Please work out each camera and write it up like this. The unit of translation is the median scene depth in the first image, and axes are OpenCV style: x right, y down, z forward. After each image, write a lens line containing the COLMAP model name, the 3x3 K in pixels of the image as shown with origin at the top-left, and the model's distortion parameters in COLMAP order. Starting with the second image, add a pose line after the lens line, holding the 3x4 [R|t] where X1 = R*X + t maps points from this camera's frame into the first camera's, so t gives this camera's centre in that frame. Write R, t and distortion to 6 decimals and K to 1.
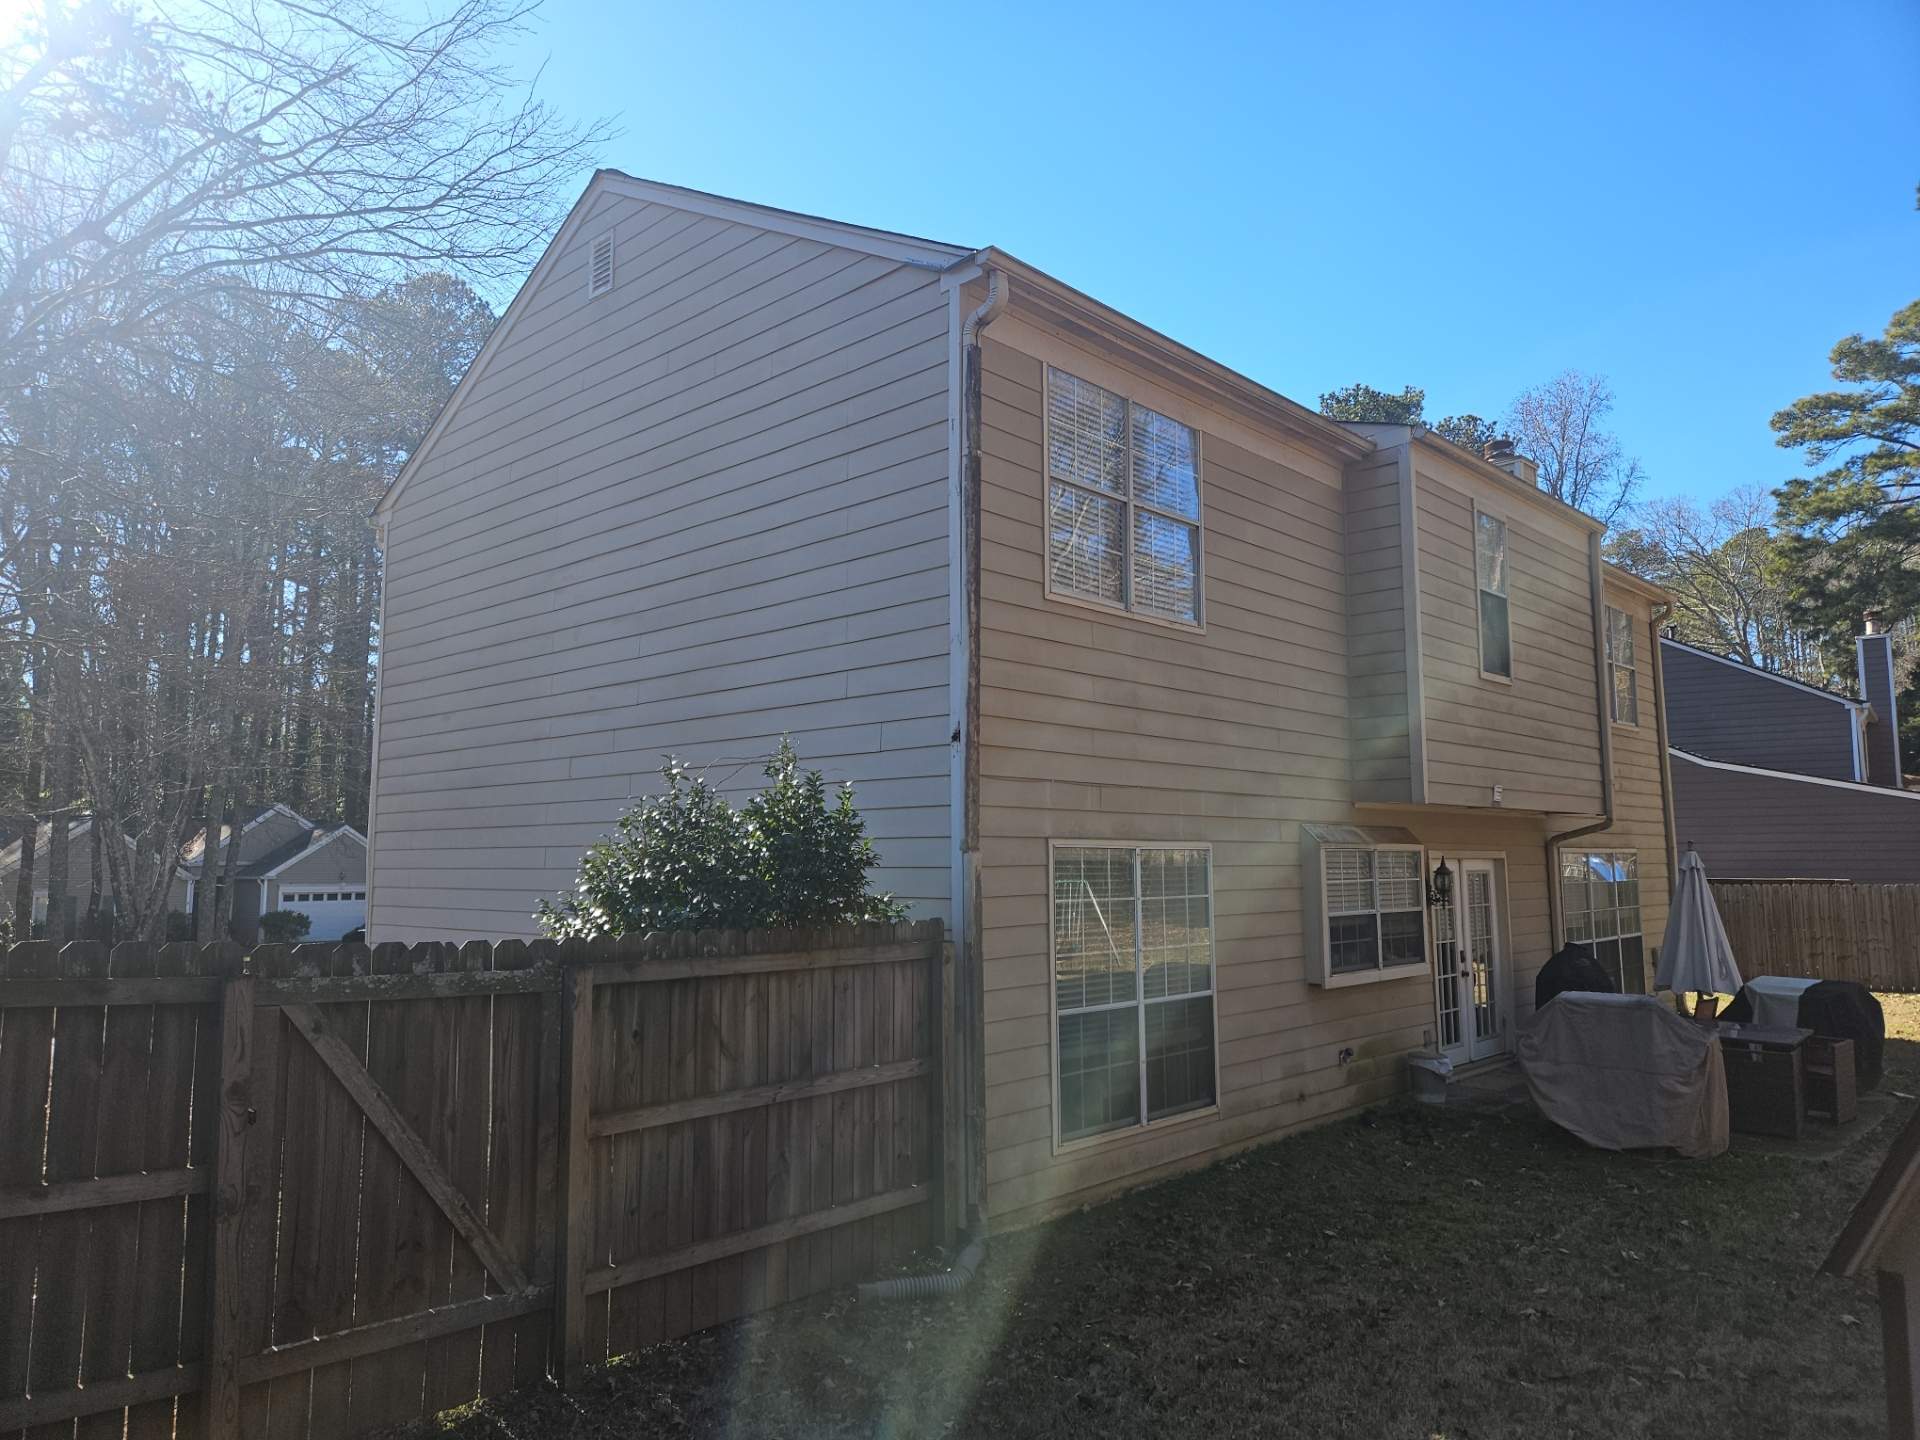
lens RADIAL K [[1295.8, 0, 949.7], [0, 1295.8, 723.4], [0, 0, 1]] dist [0.083599, -0.064503]
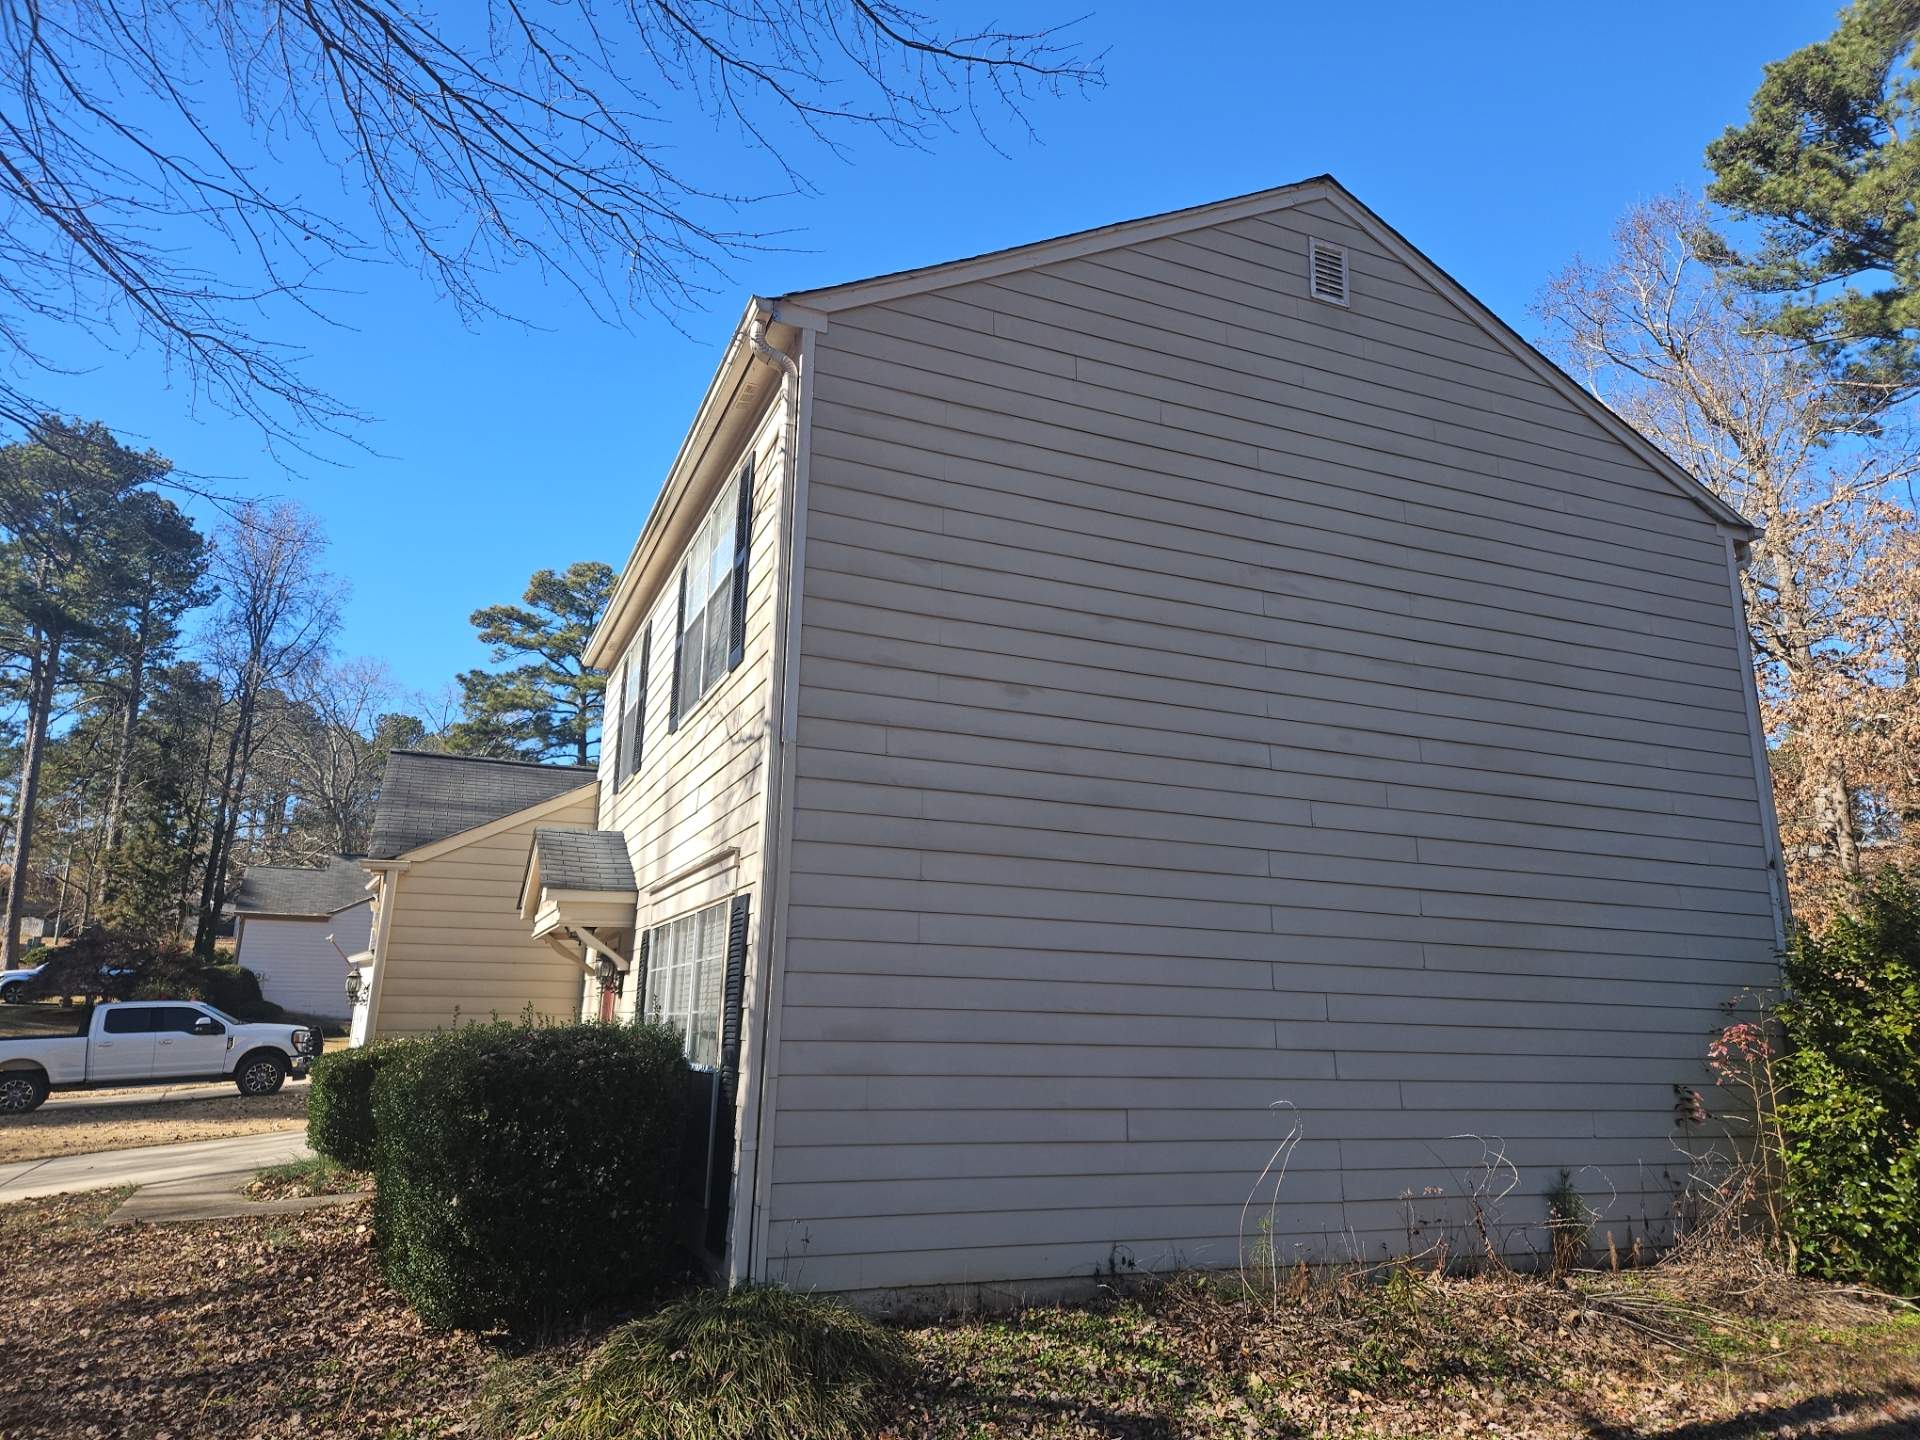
lens RADIAL K [[1295.8, 0, 949.7], [0, 1295.8, 723.4], [0, 0, 1]] dist [0.083599, -0.064503]
pose [[0.392682, 0.222252, 0.892415, -1.767251], [-0.117679, 0.974526, -0.190920, 0.255892], [-0.912114, -0.030048, 0.408833, 1.361269]]
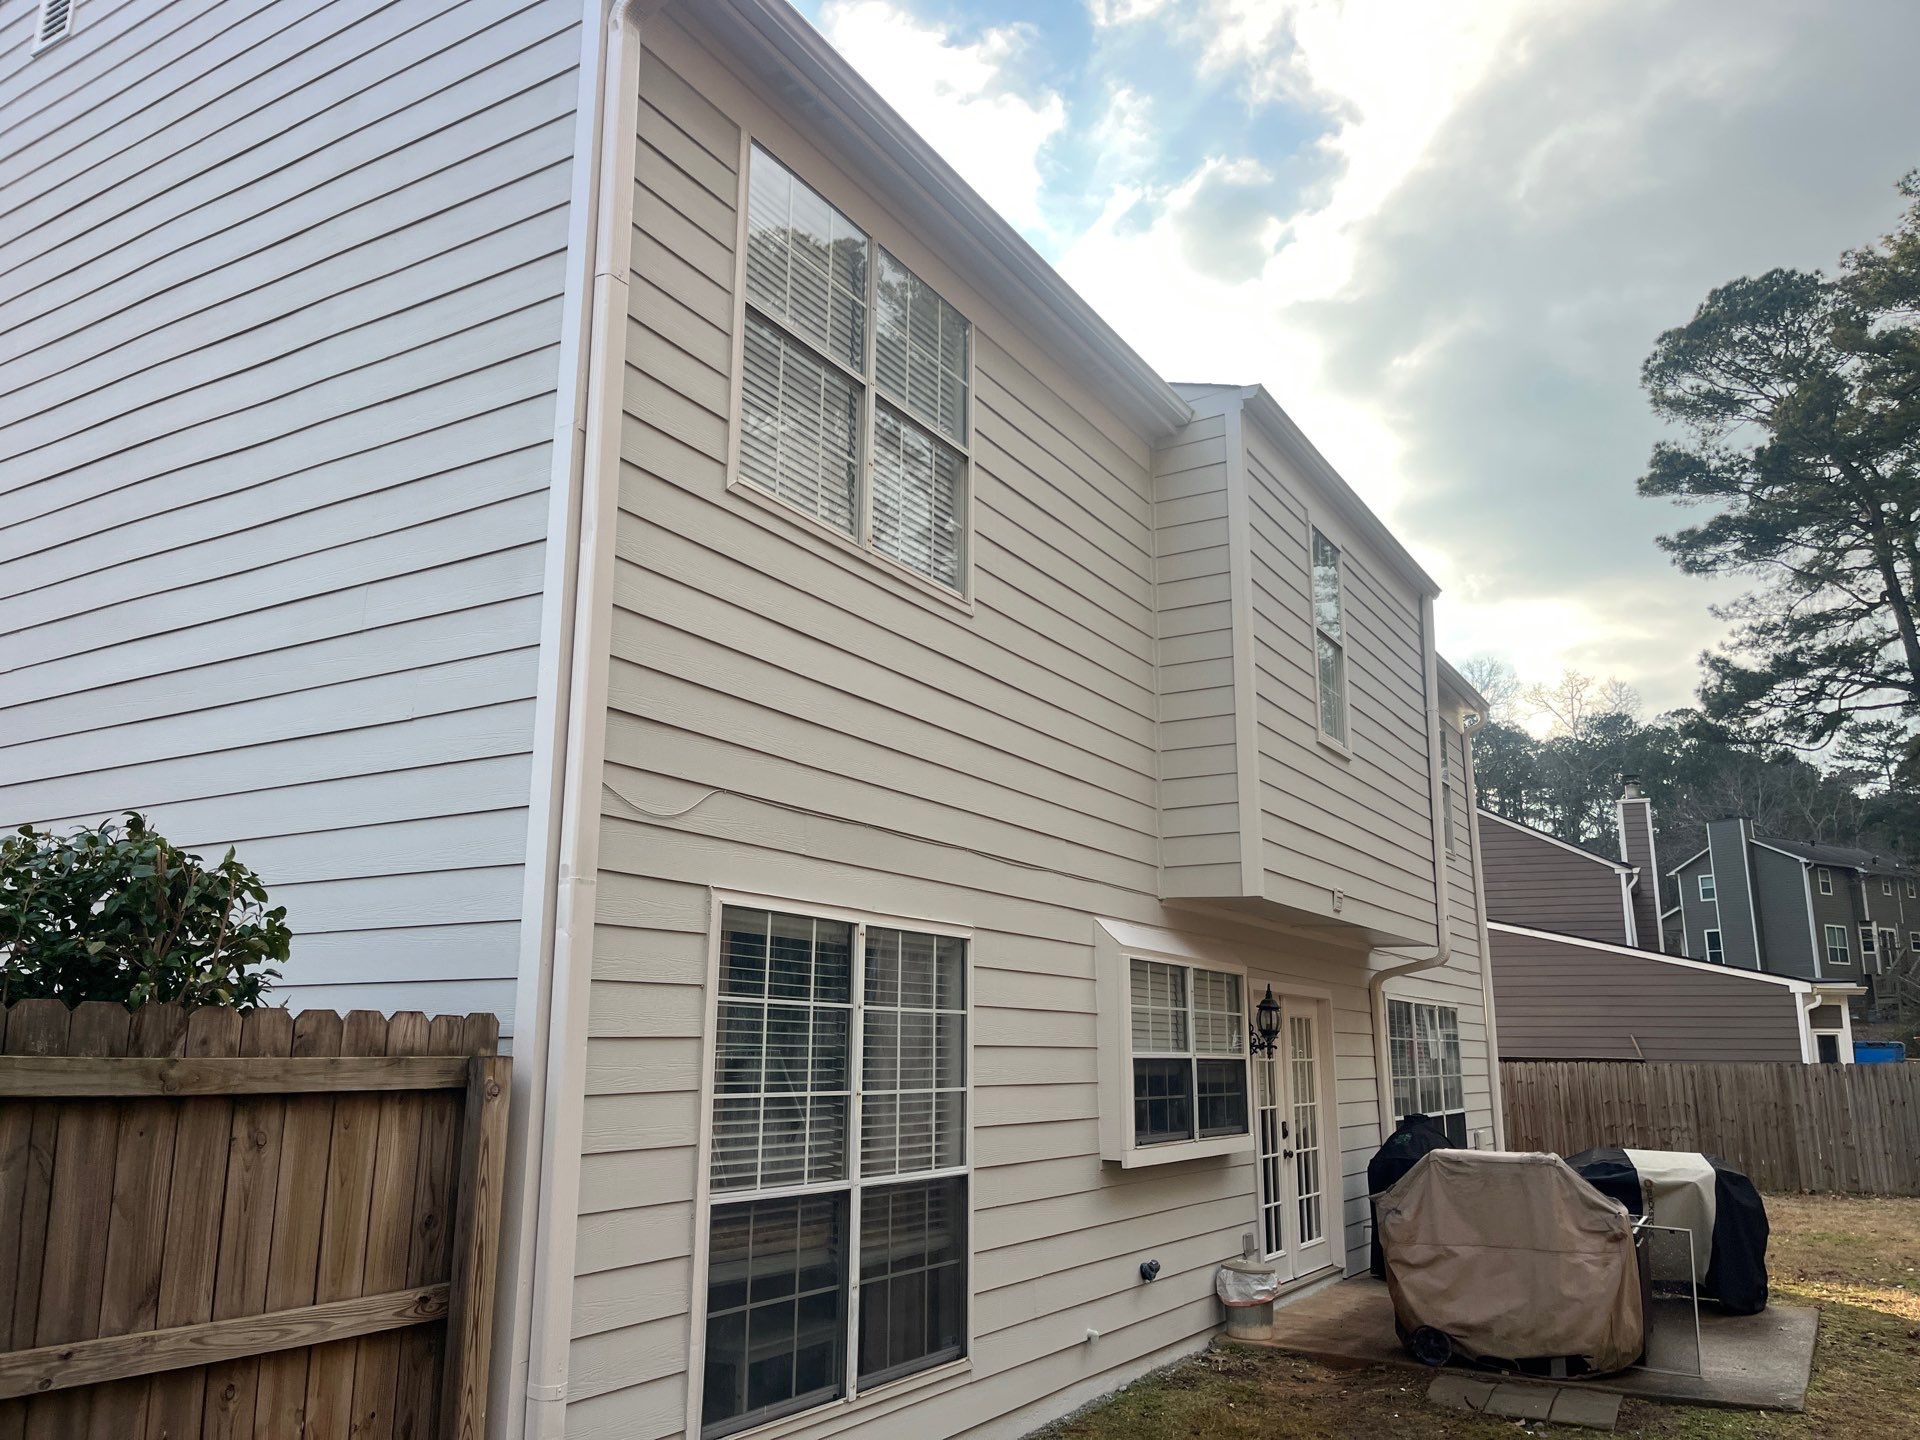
lens RADIAL K [[1463.6, 0, 962.9], [0, 1463.6, 726.4], [0, 0, 1]] dist [0.070211, -0.082656]
pose [[0.975517, 0.056271, 0.212601, 0.050847], [-0.030459, 0.991965, -0.122788, 0.112661], [-0.217802, 0.113306, 0.969394, 0.400873]]
